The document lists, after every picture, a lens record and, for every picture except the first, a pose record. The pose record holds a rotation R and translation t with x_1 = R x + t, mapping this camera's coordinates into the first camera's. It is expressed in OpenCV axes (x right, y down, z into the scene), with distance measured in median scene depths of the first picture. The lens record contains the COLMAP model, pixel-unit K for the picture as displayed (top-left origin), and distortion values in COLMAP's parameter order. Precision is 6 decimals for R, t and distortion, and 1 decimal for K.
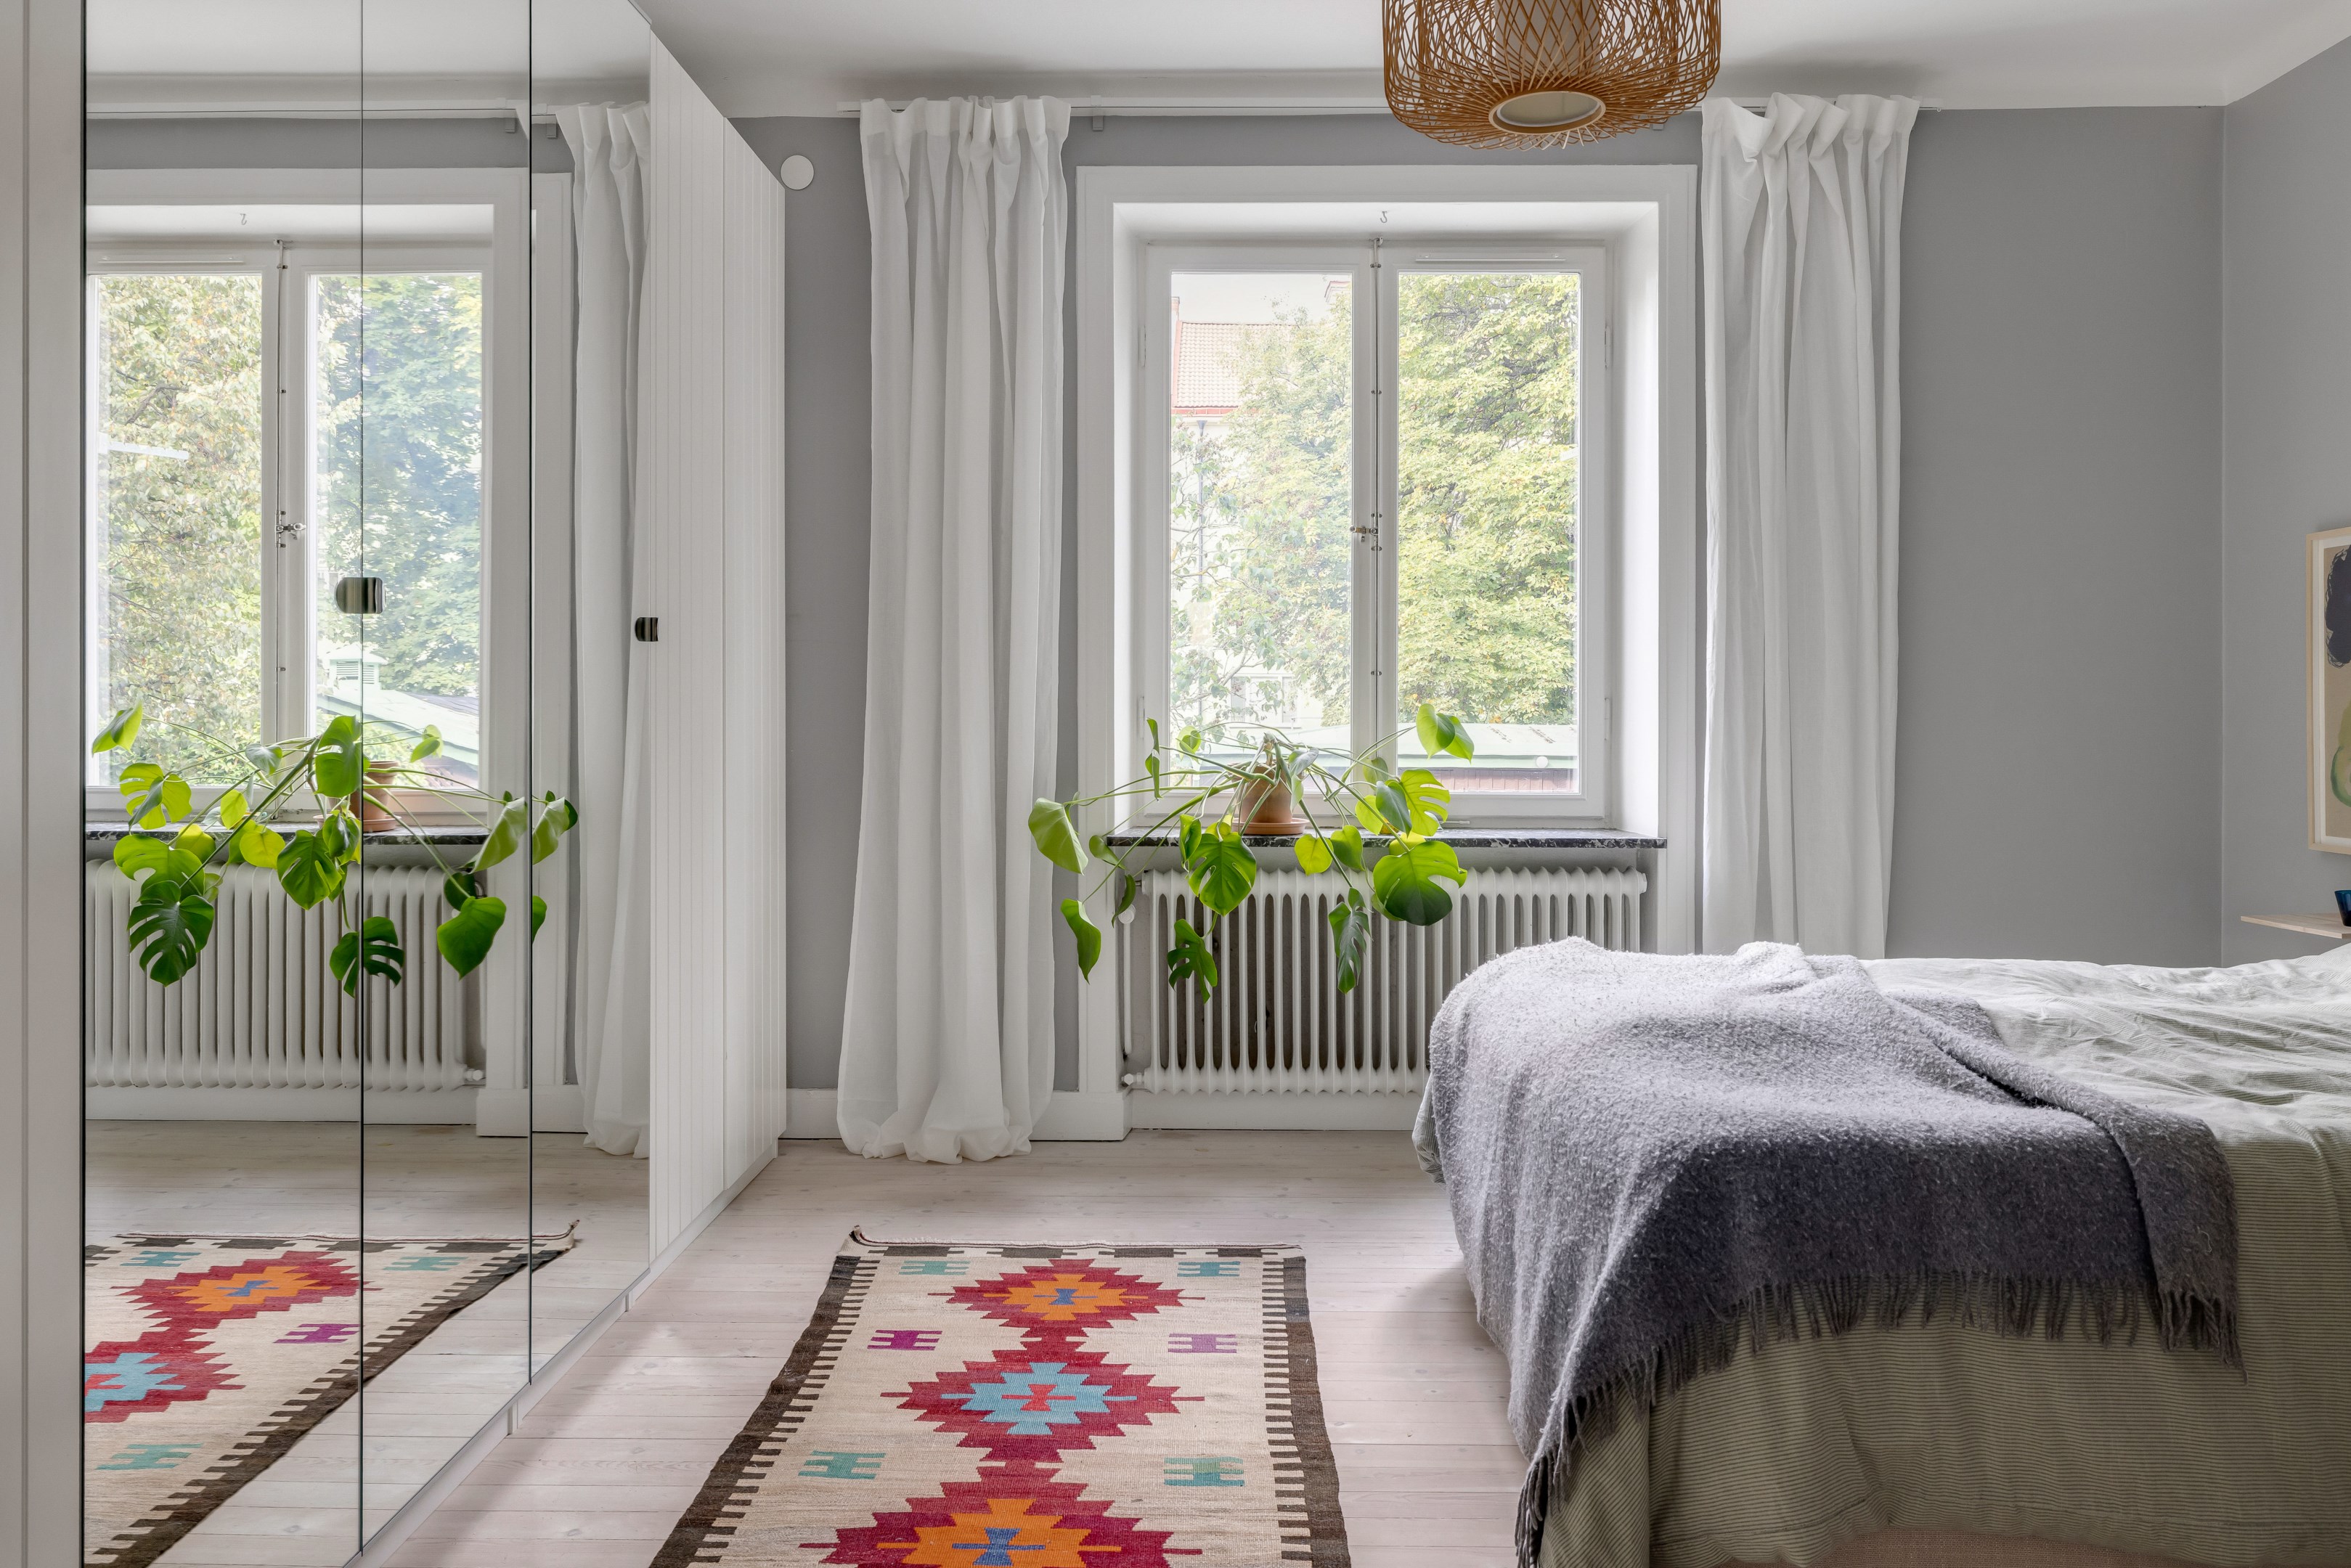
lens RADIAL K [[1733.4, 0, 1192.6], [0, 1733.4, 720.2], [0, 0, 1]] dist [-0.008848, 0.002270]
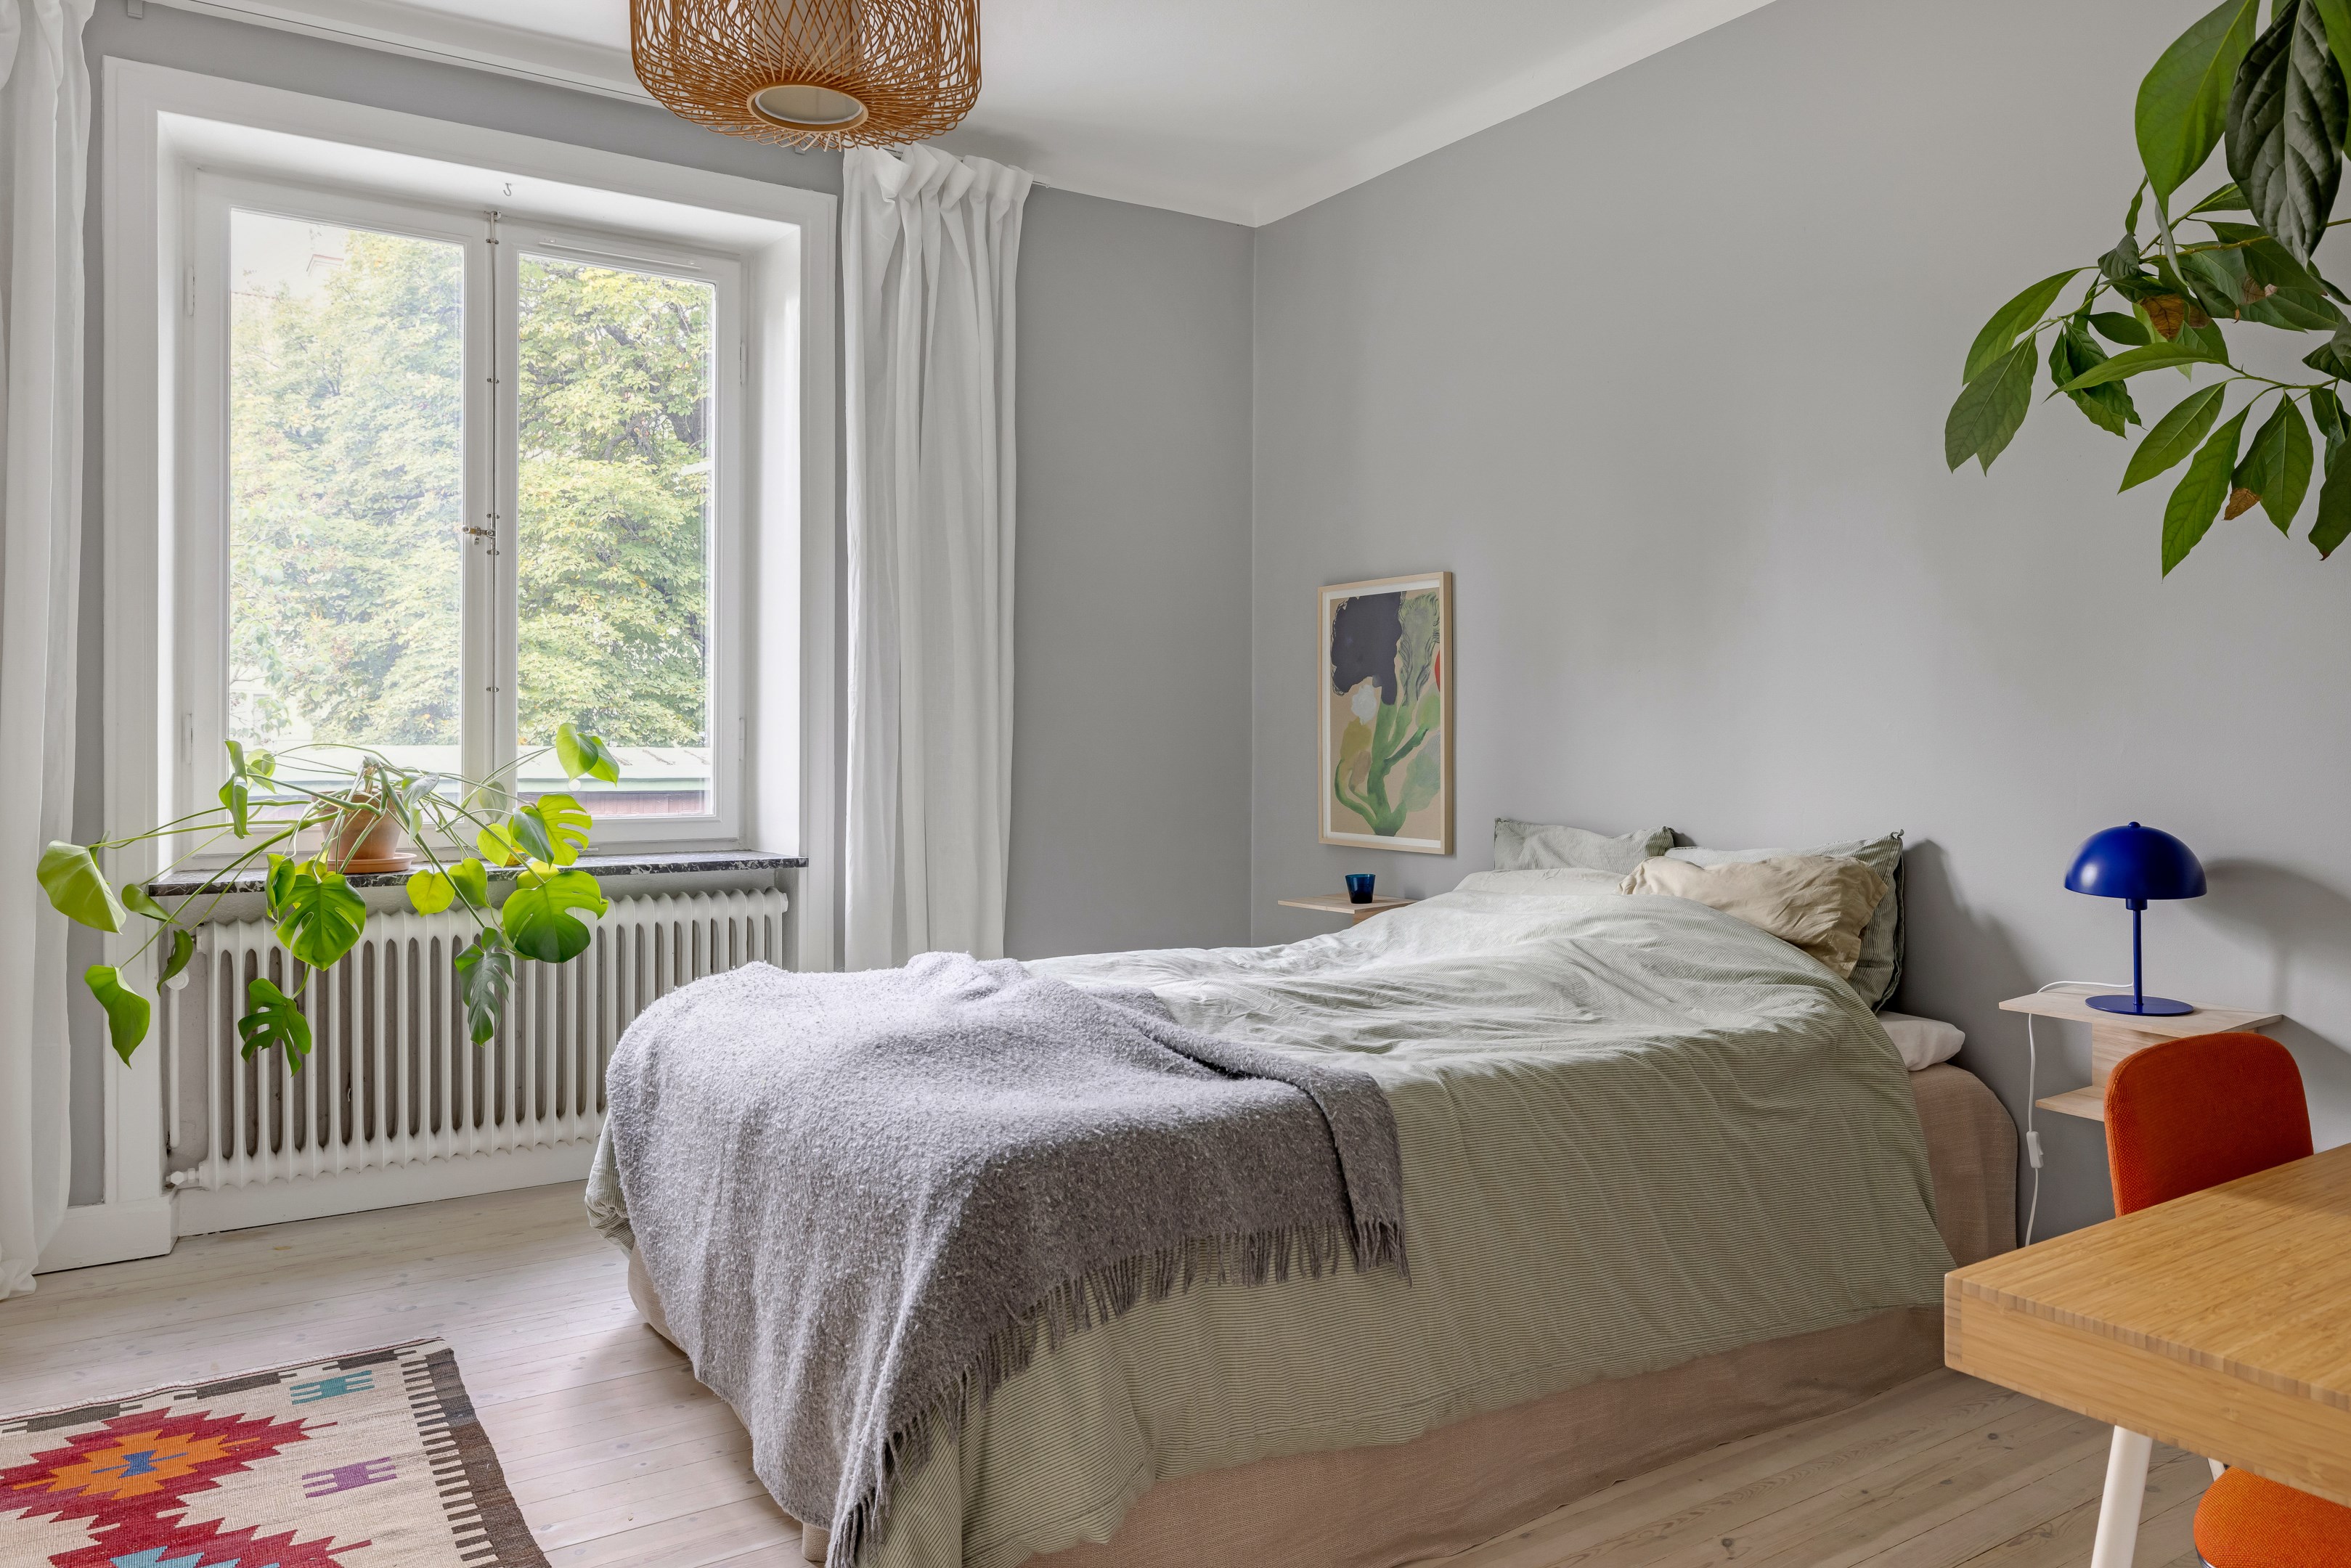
lens RADIAL K [[1655.4, 0, 1176.3], [0, 1655.4, 740.2], [0, 0, 1]] dist [-0.008236, 0.005475]
pose [[0.813828, -0.003025, 0.581097, -0.127376], [0.003935, 0.999992, -0.000305, 0.001383], [-0.581092, 0.002535, 0.813834, 0.102102]]
